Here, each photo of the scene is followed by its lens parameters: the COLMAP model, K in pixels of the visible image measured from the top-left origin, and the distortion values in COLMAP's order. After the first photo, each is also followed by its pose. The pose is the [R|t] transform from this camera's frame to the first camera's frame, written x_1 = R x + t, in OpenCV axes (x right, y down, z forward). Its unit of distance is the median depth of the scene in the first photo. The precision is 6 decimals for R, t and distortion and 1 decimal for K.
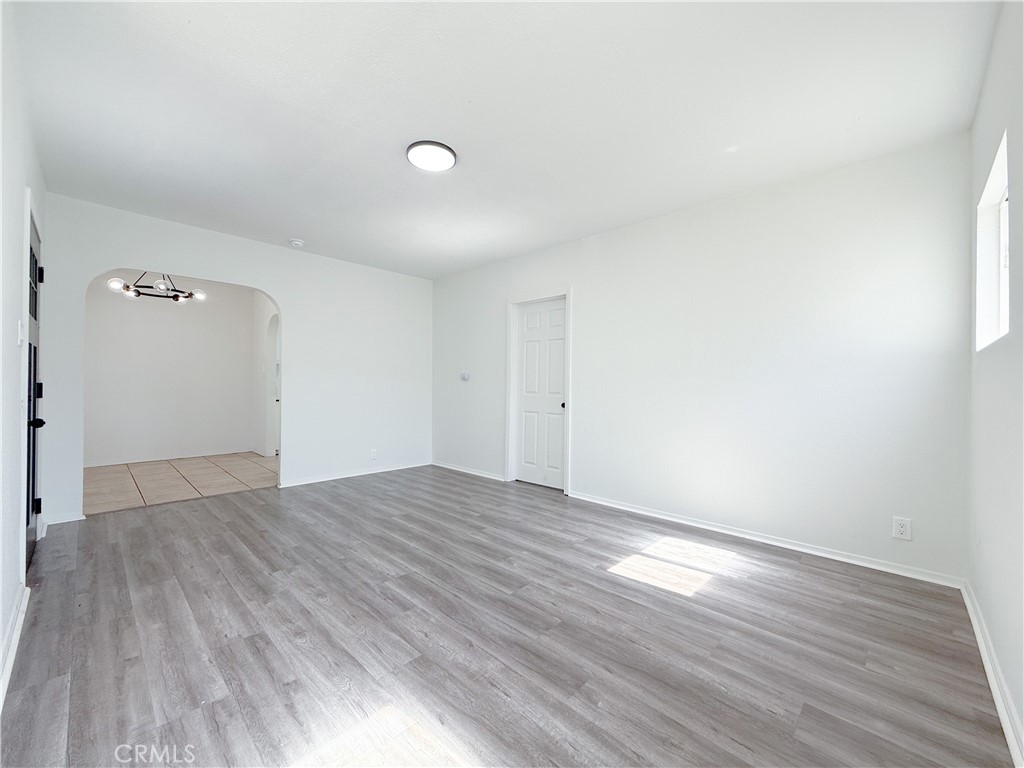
lens RADIAL K [[409.7, 0, 517.9], [0, 409.7, 385.7], [0, 0, 1]] dist [-0.001756, 0.000413]
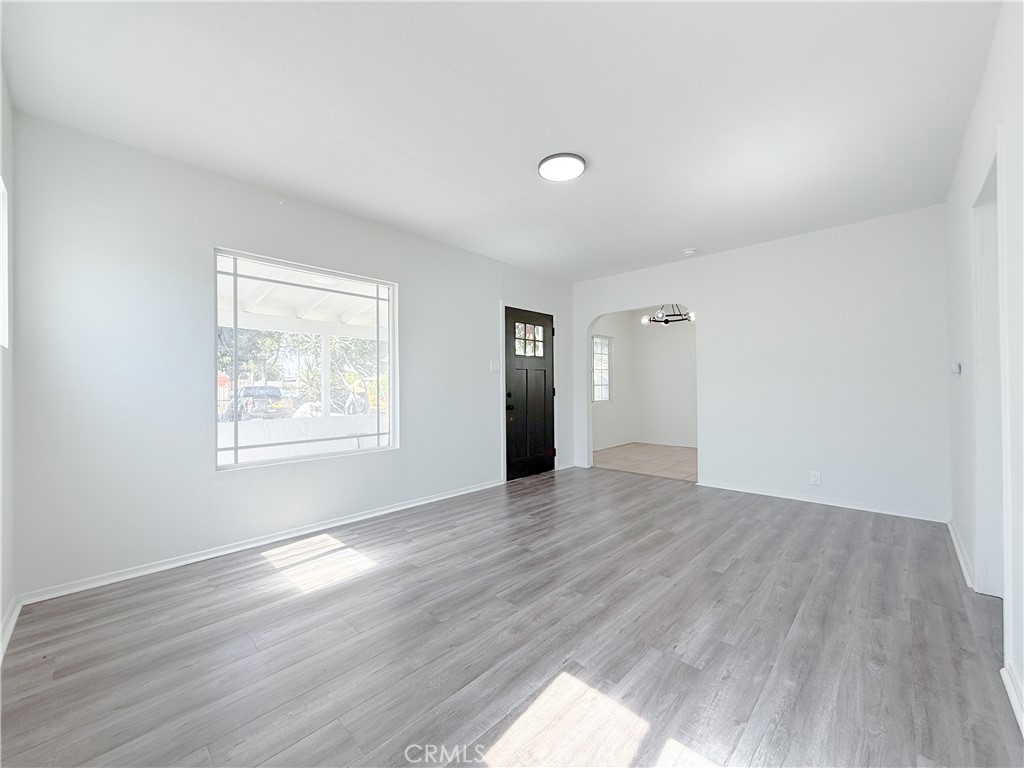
lens RADIAL K [[409.7, 0, 505.0], [0, 409.7, 388.5], [0, 0, 1]] dist [-0.001756, 0.000413]
pose [[-0.014595, -0.005970, -0.999876, 0.864305], [0.006458, 0.999961, -0.006065, 0.005830], [0.999873, -0.006546, -0.014556, 0.909861]]
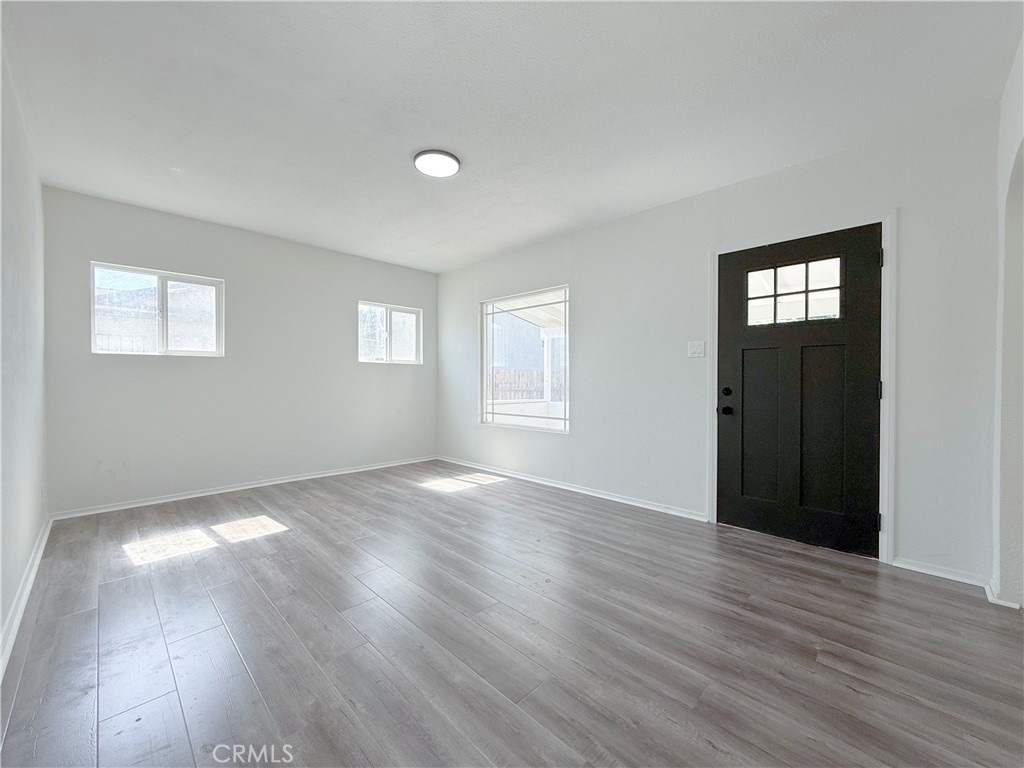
lens RADIAL K [[409.7, 0, 513.4], [0, 409.7, 384.9], [0, 0, 1]] dist [-0.001756, 0.000413]
pose [[-0.999560, -0.014185, 0.026054, -0.467984], [-0.013974, 0.999868, 0.008240, 0.005317], [-0.026168, 0.007872, -0.999627, 2.172387]]
